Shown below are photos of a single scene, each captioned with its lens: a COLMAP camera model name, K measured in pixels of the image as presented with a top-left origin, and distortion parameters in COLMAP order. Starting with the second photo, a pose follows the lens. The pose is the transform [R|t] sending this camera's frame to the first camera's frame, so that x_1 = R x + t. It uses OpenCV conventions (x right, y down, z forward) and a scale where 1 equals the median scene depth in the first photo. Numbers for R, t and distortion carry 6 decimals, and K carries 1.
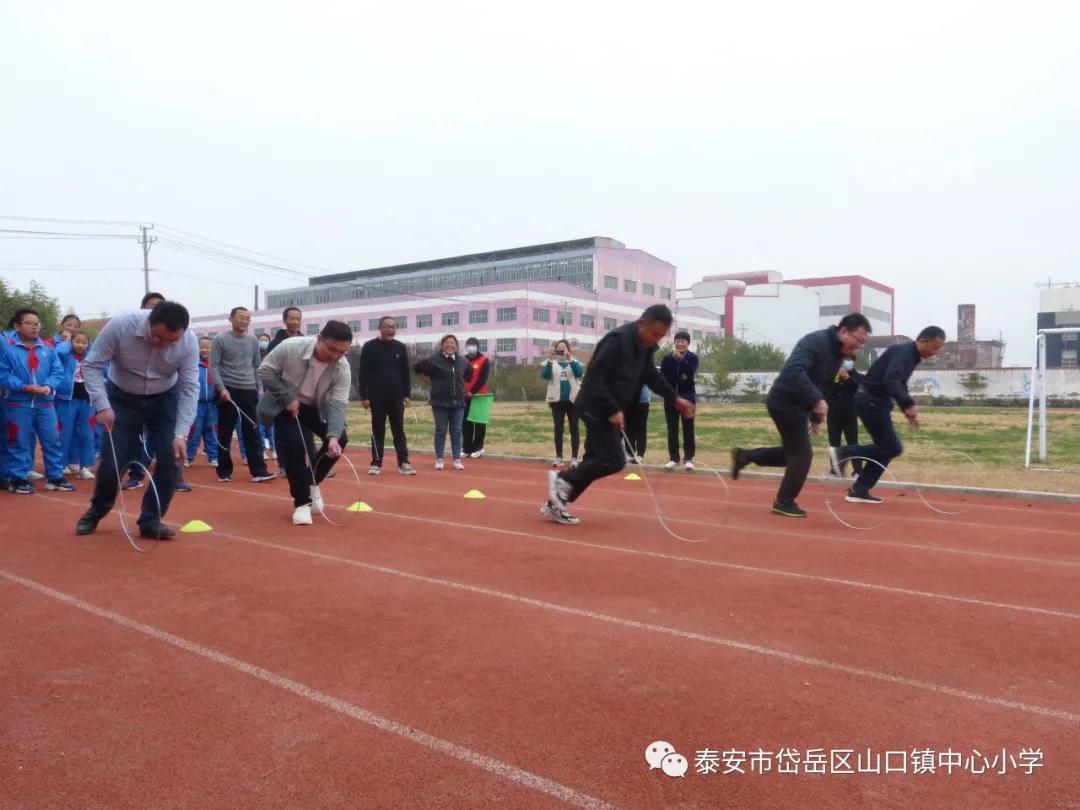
lens RADIAL K [[864.9, 0, 534.7], [0, 864.9, 396.8], [0, 0, 1]] dist [0.003377, 0.046070]
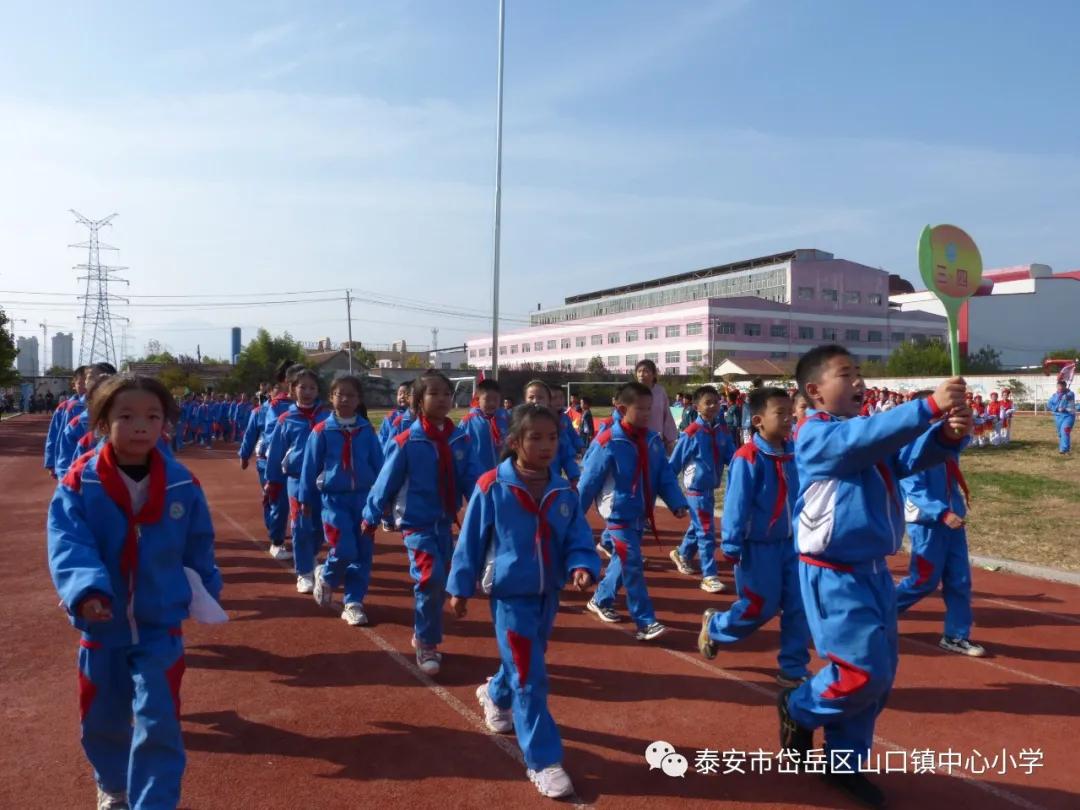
lens RADIAL K [[864.9, 0, 539.7], [0, 864.9, 403.4], [0, 0, 1]] dist [0.003377, 0.046070]
pose [[0.929850, -0.003434, -0.367923, 0.189894], [0.005038, 0.999982, 0.003401, -0.002321], [0.367905, -0.005016, 0.929850, -0.123066]]
